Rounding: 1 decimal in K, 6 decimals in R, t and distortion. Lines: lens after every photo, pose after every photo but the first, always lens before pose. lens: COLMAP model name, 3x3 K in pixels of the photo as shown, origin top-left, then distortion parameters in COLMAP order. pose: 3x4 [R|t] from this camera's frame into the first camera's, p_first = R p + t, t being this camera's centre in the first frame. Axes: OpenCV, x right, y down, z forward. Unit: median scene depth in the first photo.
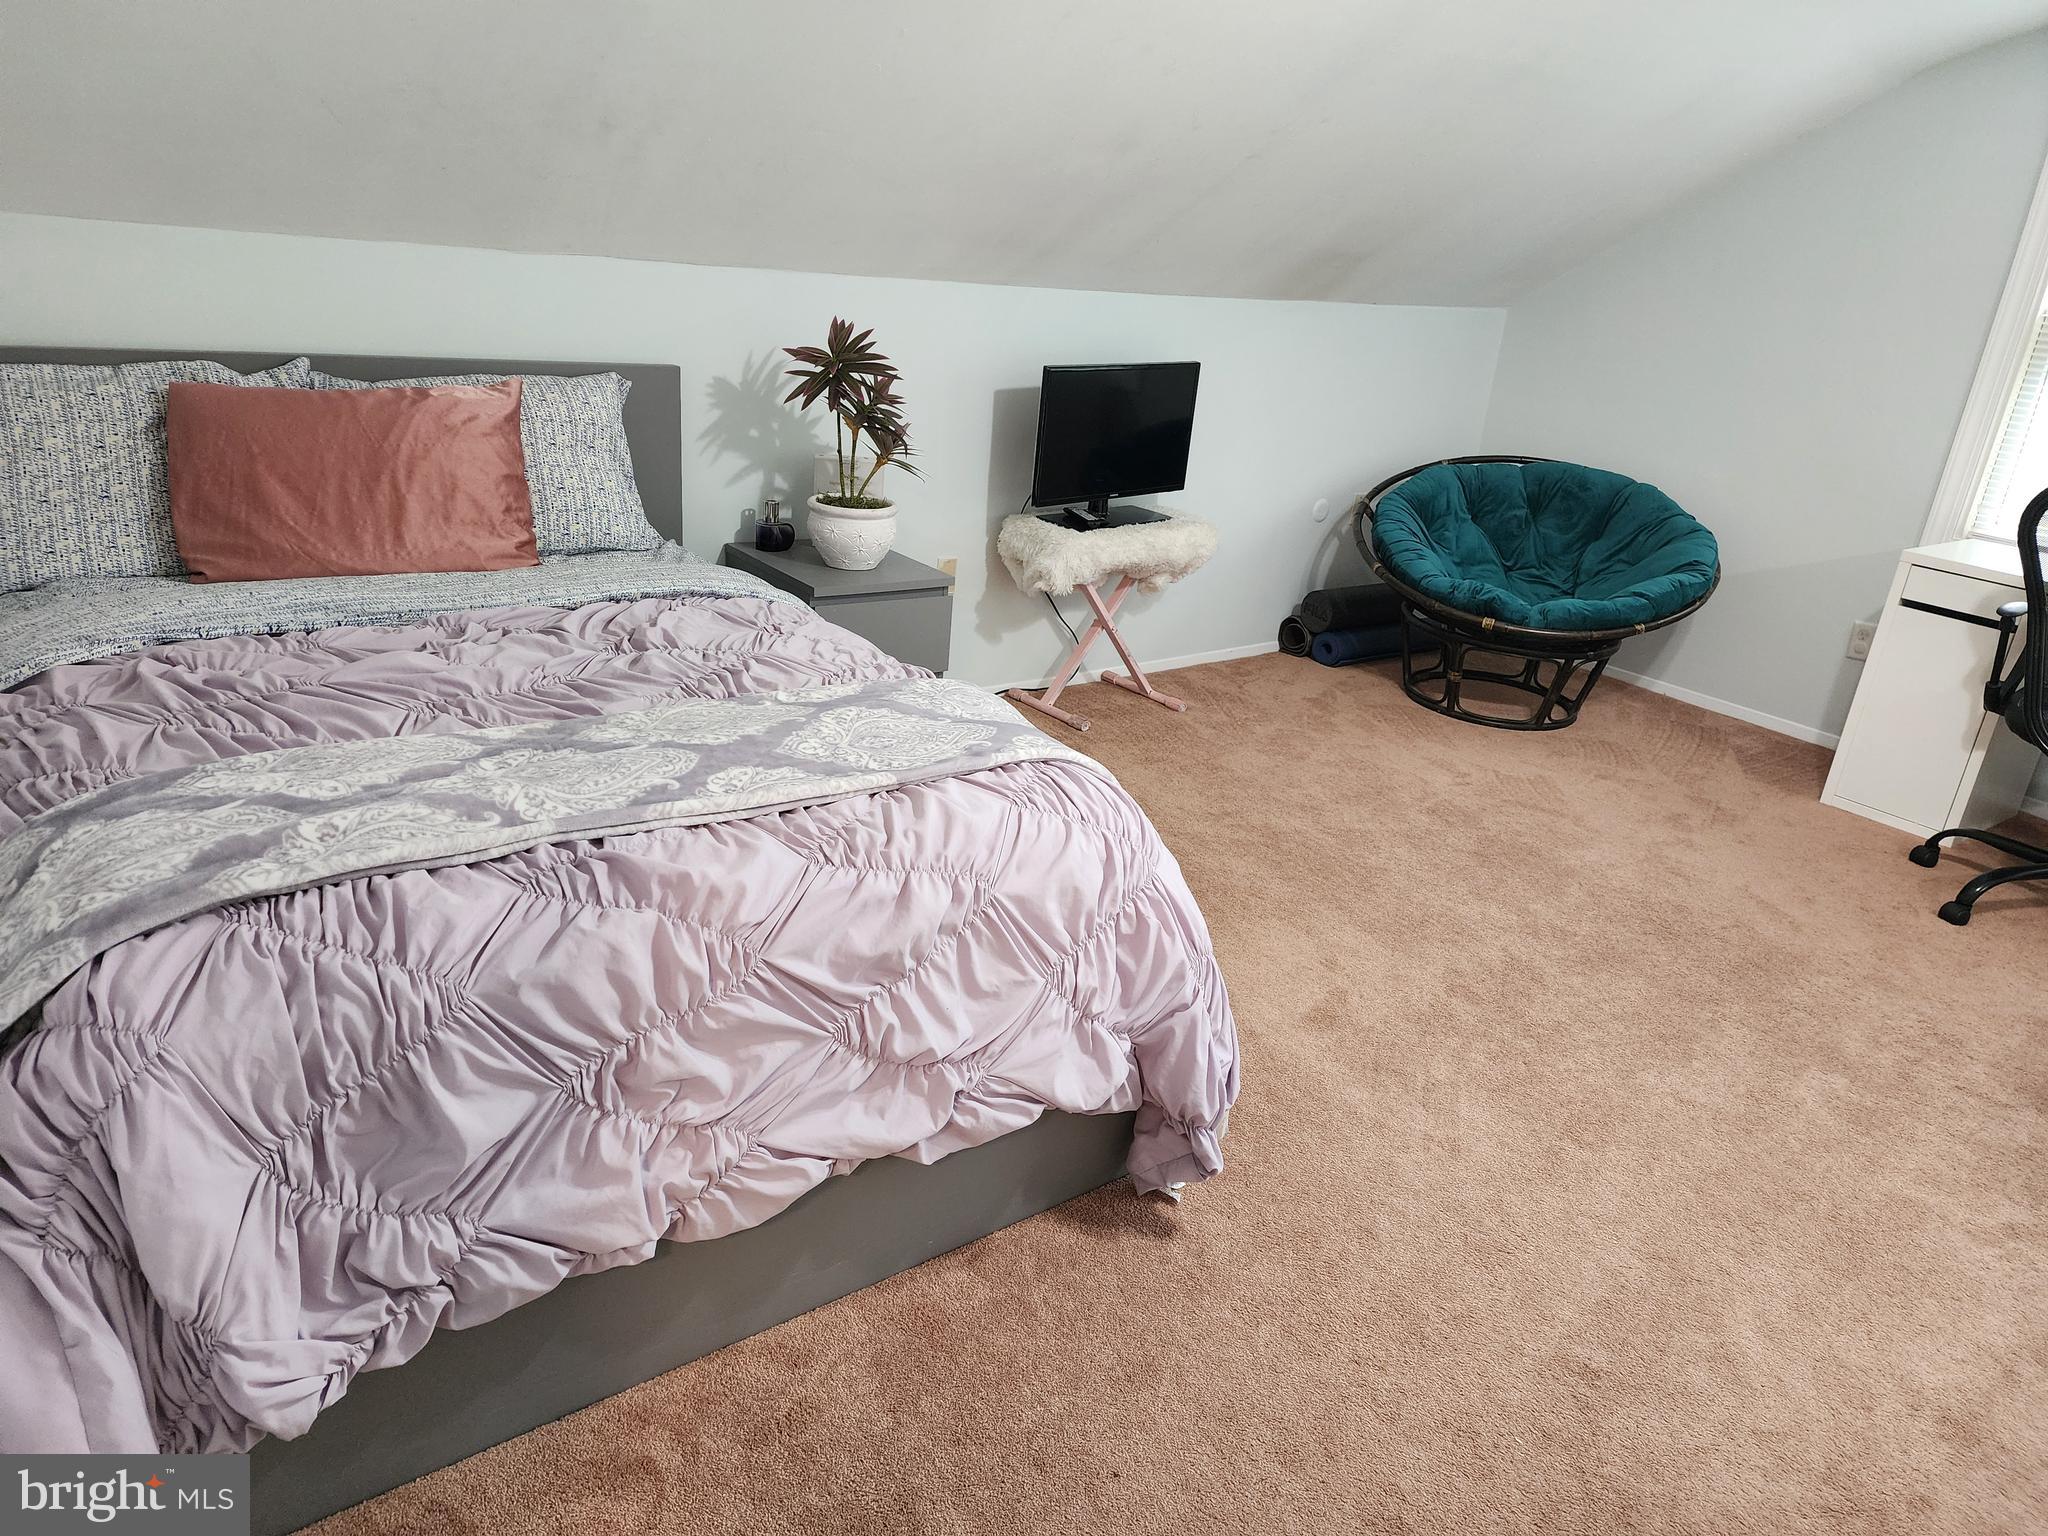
lens RADIAL K [[1365.5, 0, 1024.0], [0, 1365.5, 768.0], [0, 0, 1]] dist [0.118209, -0.146531]
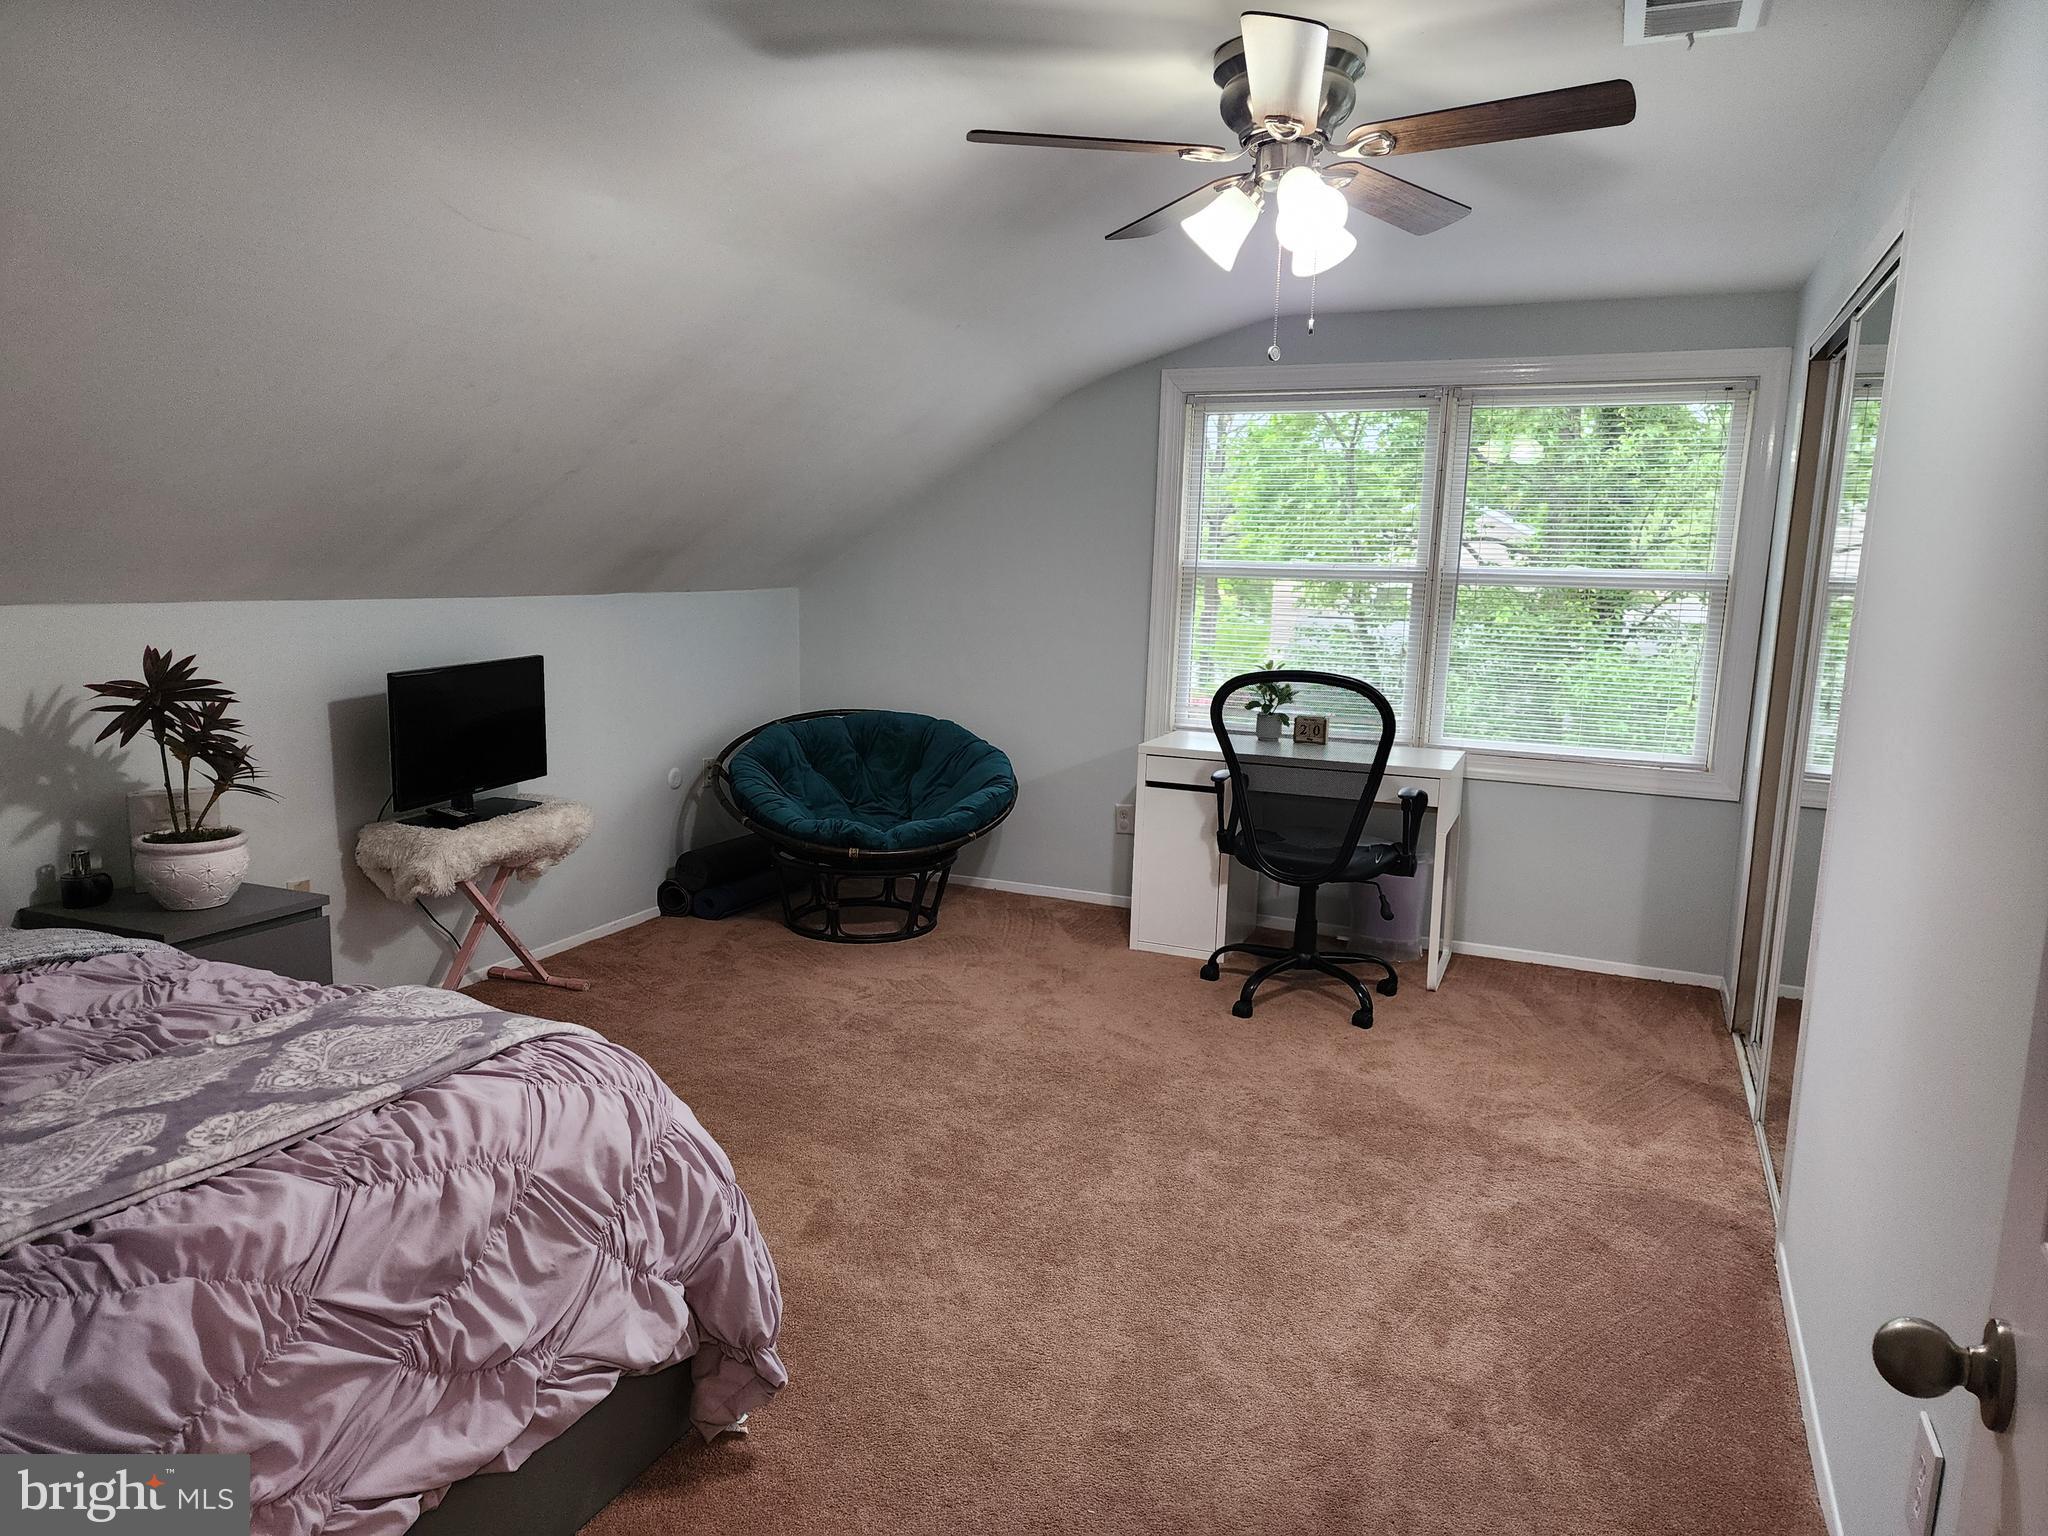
lens RADIAL K [[1377.8, 0, 1024.0], [0, 1377.8, 804.3], [0, 0, 1]] dist [0.067417, -0.081835]
pose [[0.866037, -0.150553, 0.476774, -0.107349], [0.227843, 0.967656, -0.108306, 0.015399], [-0.445048, 0.202427, 0.872328, -0.074480]]
